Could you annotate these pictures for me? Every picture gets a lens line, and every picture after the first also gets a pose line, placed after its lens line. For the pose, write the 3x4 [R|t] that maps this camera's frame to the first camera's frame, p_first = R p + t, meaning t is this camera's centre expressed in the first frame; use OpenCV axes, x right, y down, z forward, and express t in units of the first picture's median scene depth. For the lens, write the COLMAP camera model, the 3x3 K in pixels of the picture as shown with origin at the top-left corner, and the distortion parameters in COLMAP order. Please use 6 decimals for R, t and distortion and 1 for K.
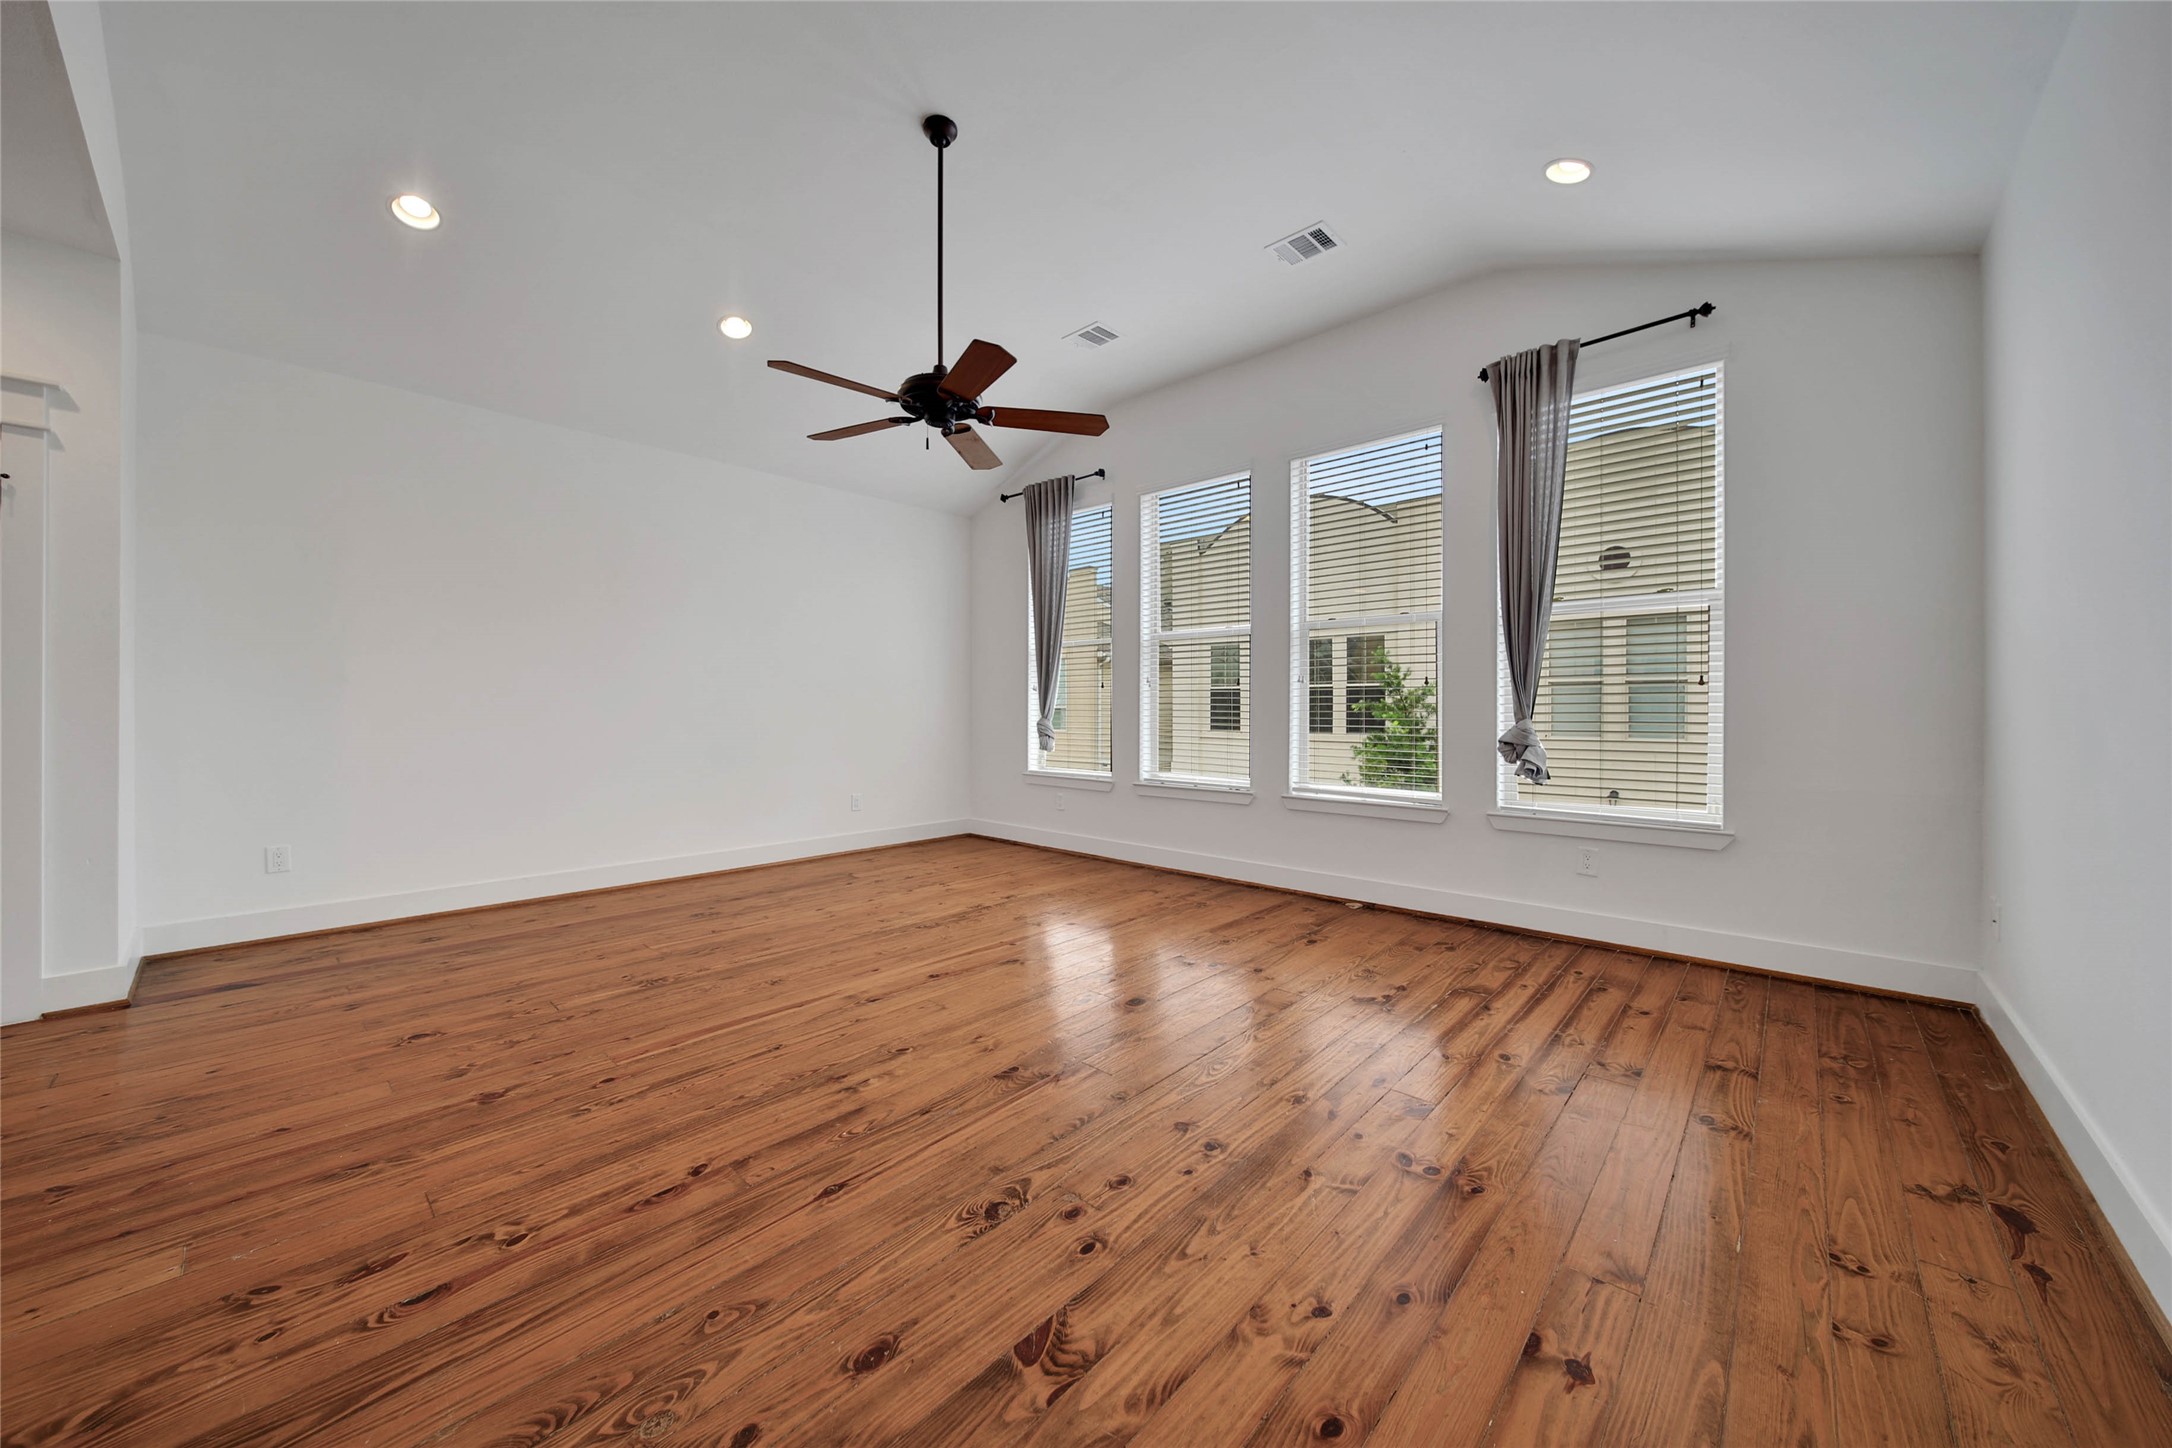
lens RADIAL K [[770.6, 0, 1078.5], [0, 770.6, 714.9], [0, 0, 1]] dist [0.000725, 0.000430]
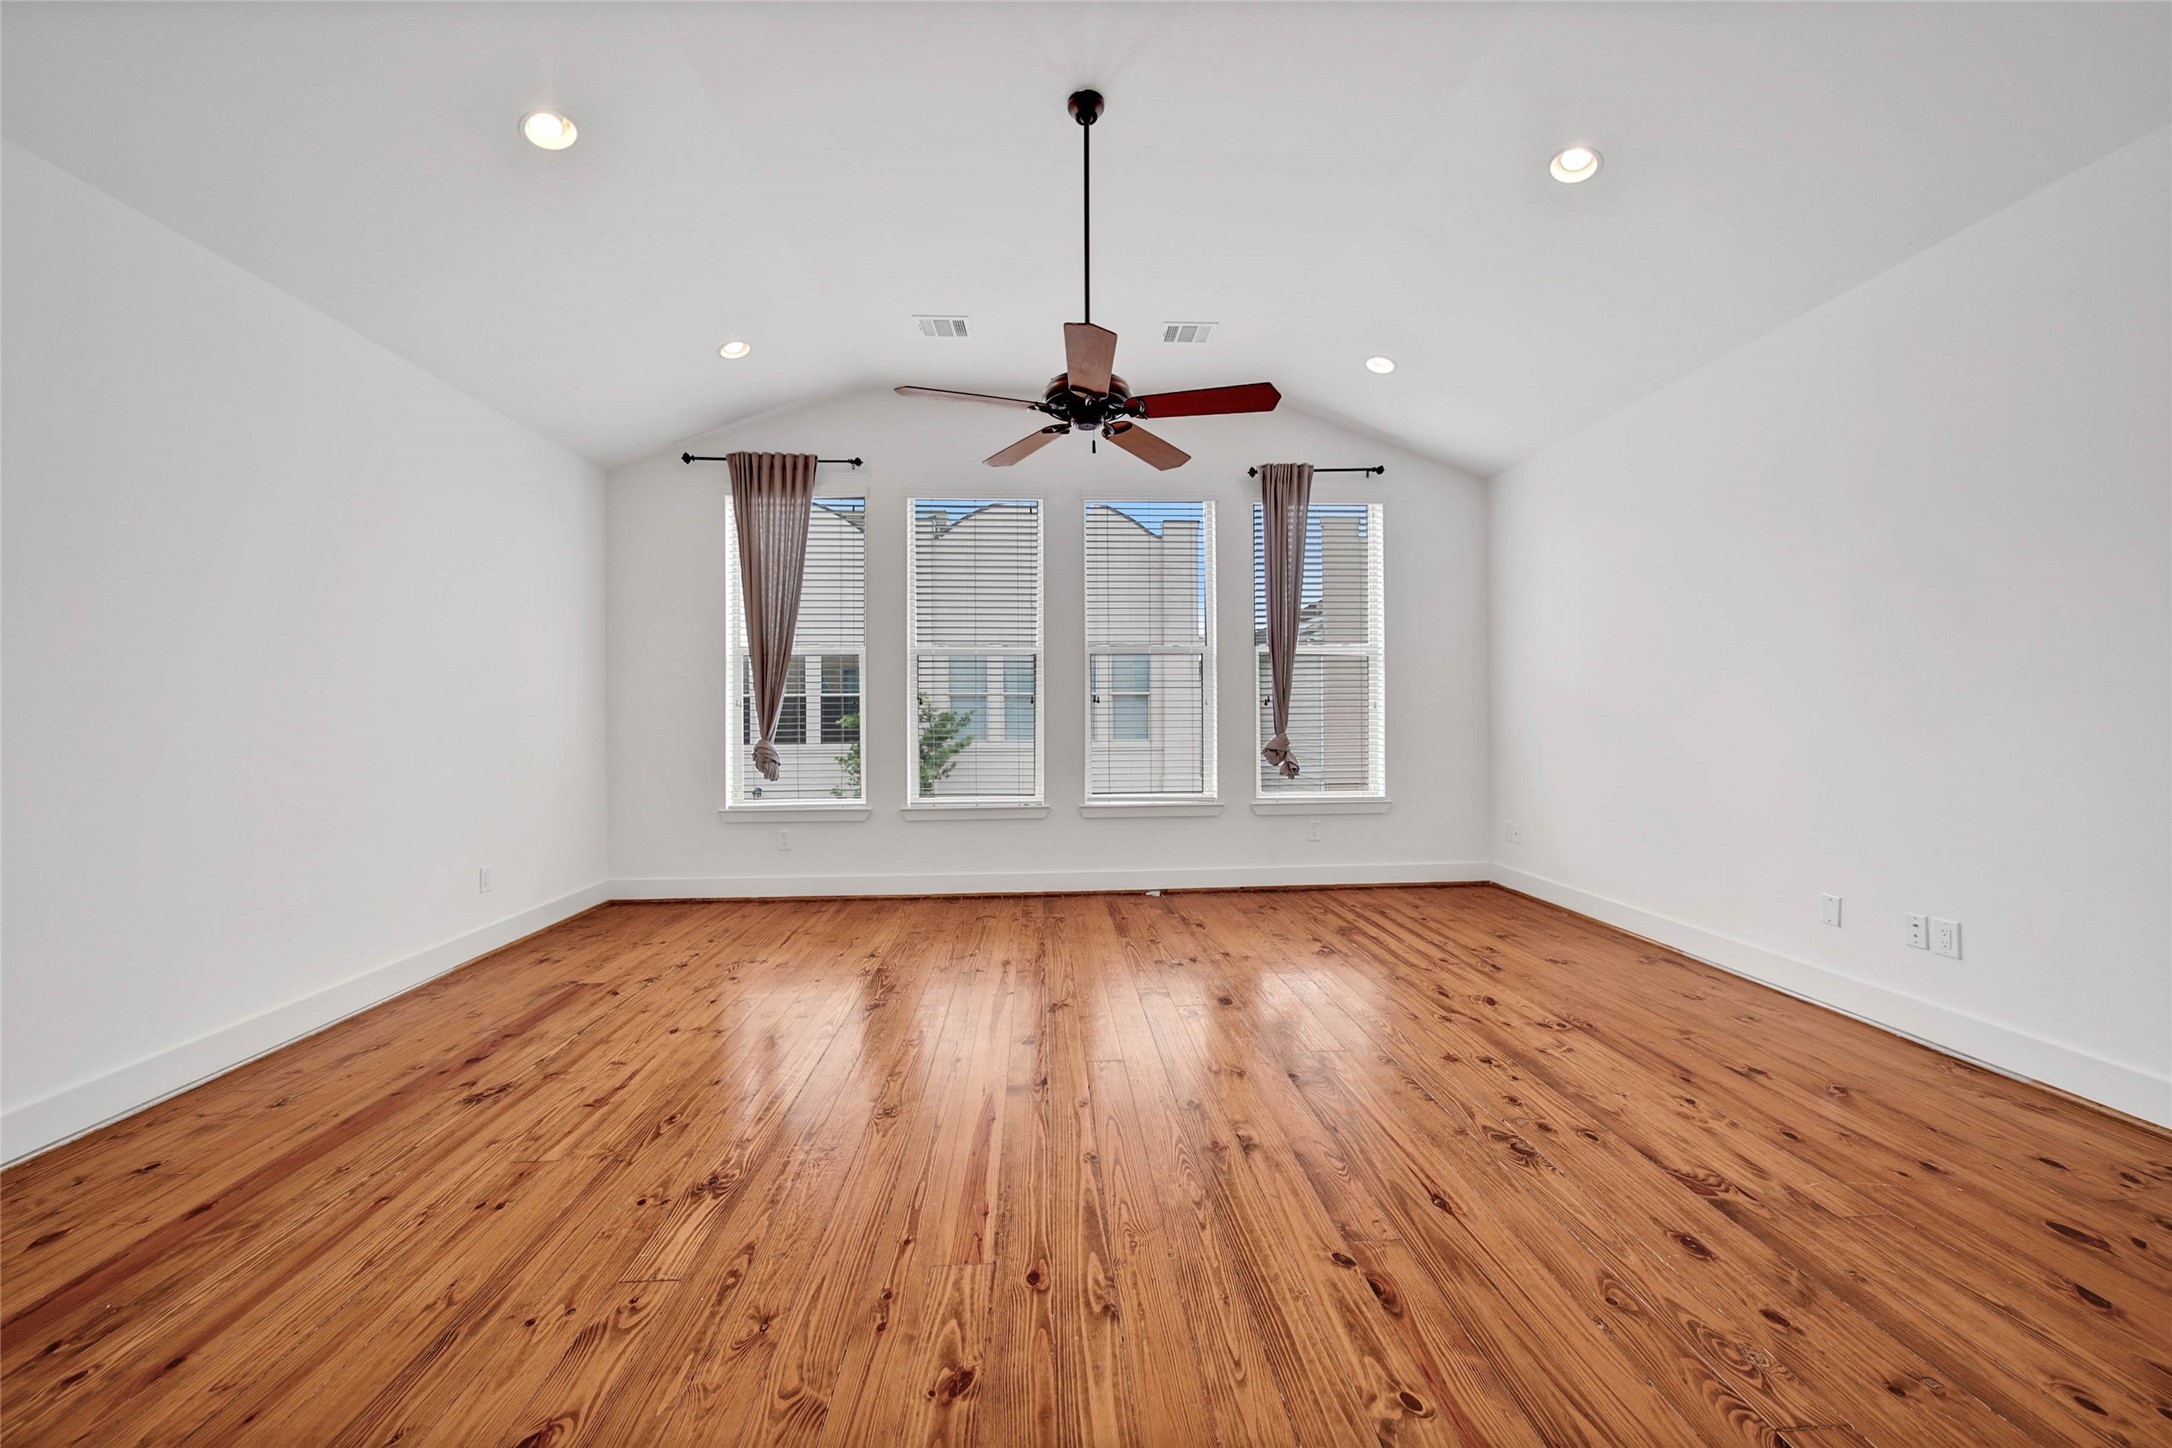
lens RADIAL K [[795.0, 0, 1078.0], [0, 795.0, 712.1], [0, 0, 1]] dist [0.000215, 0.000216]
pose [[0.694662, -0.005387, 0.719316, -0.837404], [0.014071, 0.999882, -0.006101, -0.031121], [-0.719199, 0.014359, 0.694656, 0.344787]]
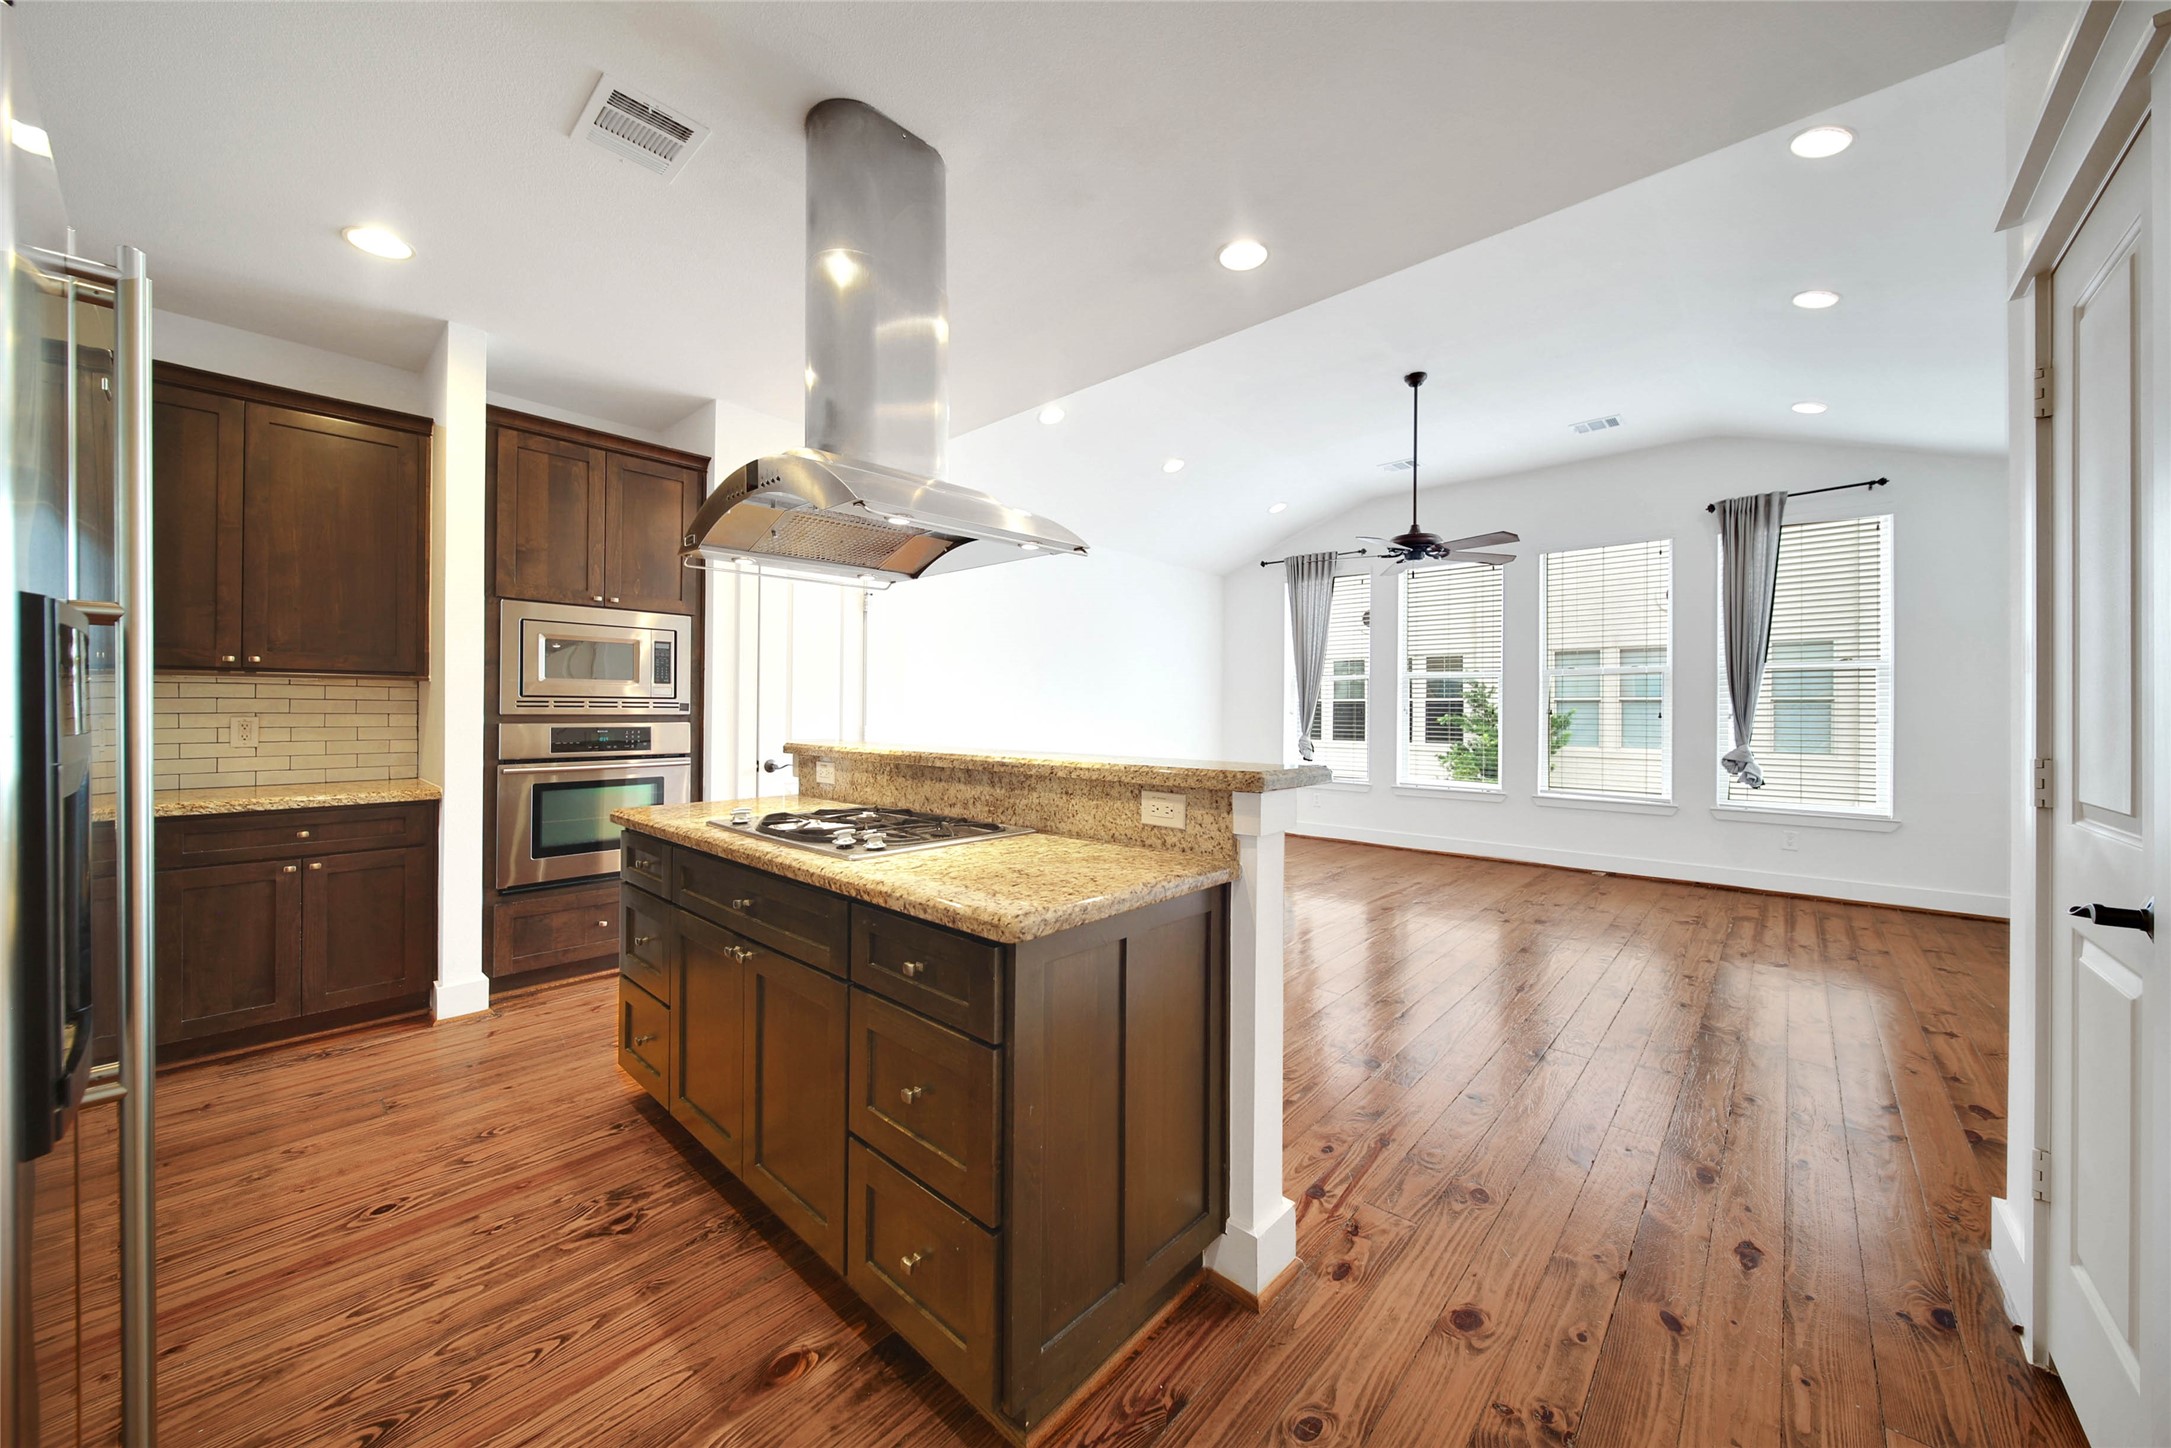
lens RADIAL K [[770.2, 0, 1075.8], [0, 770.2, 711.5], [0, 0, 1]] dist [0.000725, 0.000430]
pose [[0.999989, 0.004216, 0.002018, -0.858196], [-0.004197, 0.999950, -0.009127, -0.045930], [-0.002056, 0.009118, 0.999956, -0.575885]]
